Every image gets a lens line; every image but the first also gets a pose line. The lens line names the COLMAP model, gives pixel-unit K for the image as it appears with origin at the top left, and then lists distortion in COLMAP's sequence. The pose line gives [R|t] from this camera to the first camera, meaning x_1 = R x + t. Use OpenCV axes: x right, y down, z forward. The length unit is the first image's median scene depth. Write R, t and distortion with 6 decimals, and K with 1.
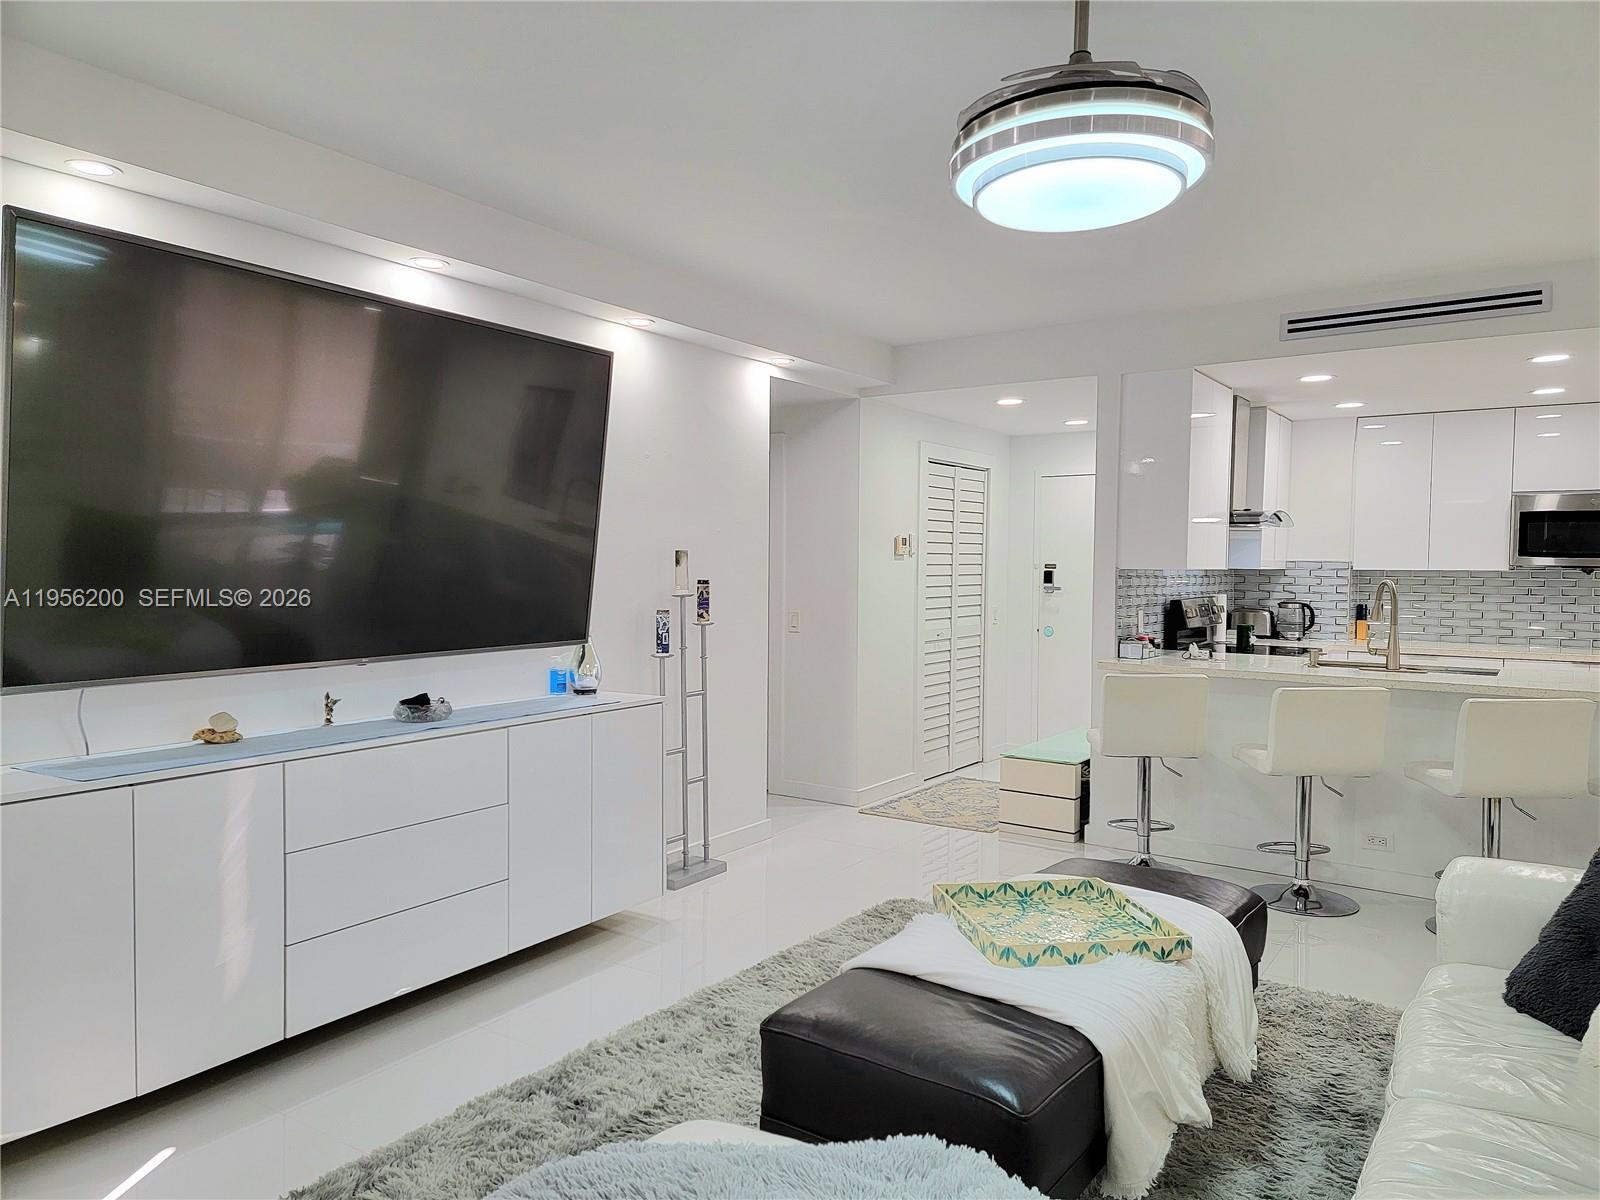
lens RADIAL K [[1079.7, 0, 800.0], [0, 1079.7, 600.0], [0, 0, 1]] dist [0.000418, -0.000504]
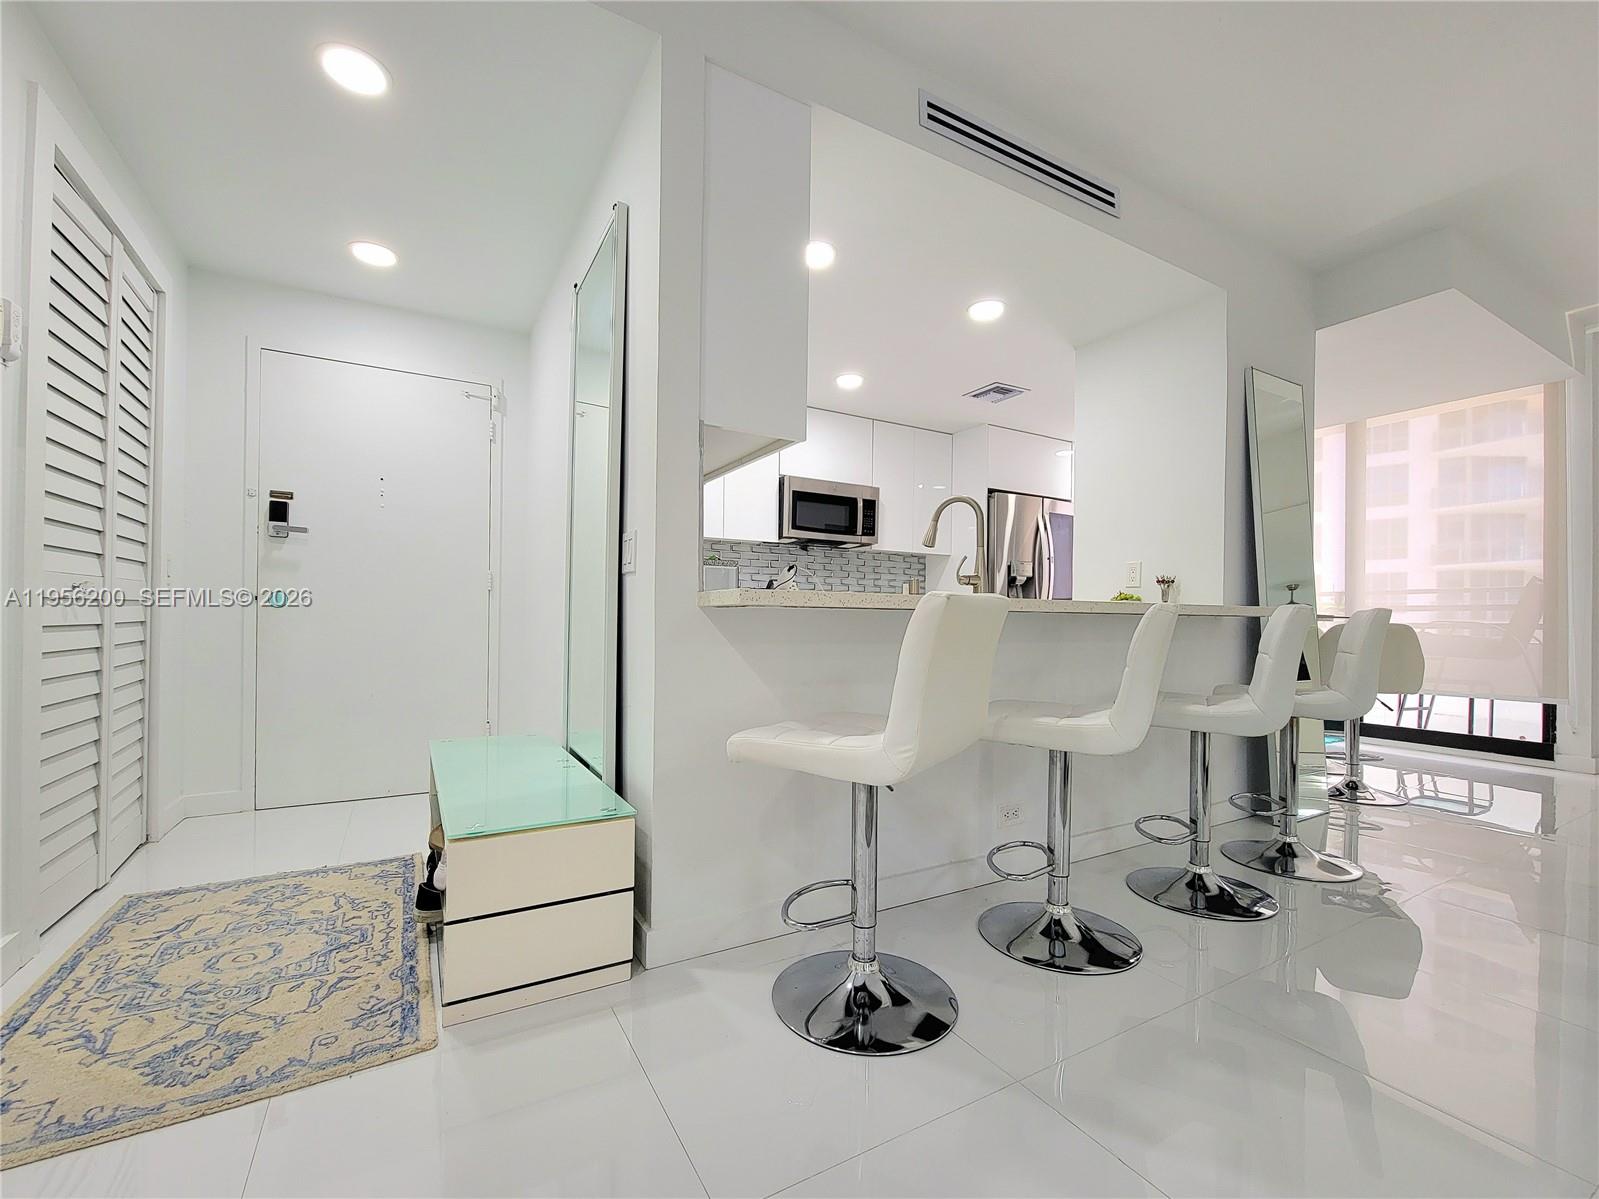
lens RADIAL K [[660.0, 0, 787.2], [0, 660.0, 616.1], [0, 0, 1]] dist [-0.002587, 0.004198]
pose [[0.438420, -0.004355, 0.898760, 0.020231], [0.022099, 0.999738, -0.005936, 0.055898], [-0.898498, 0.022464, 0.438401, 0.675810]]
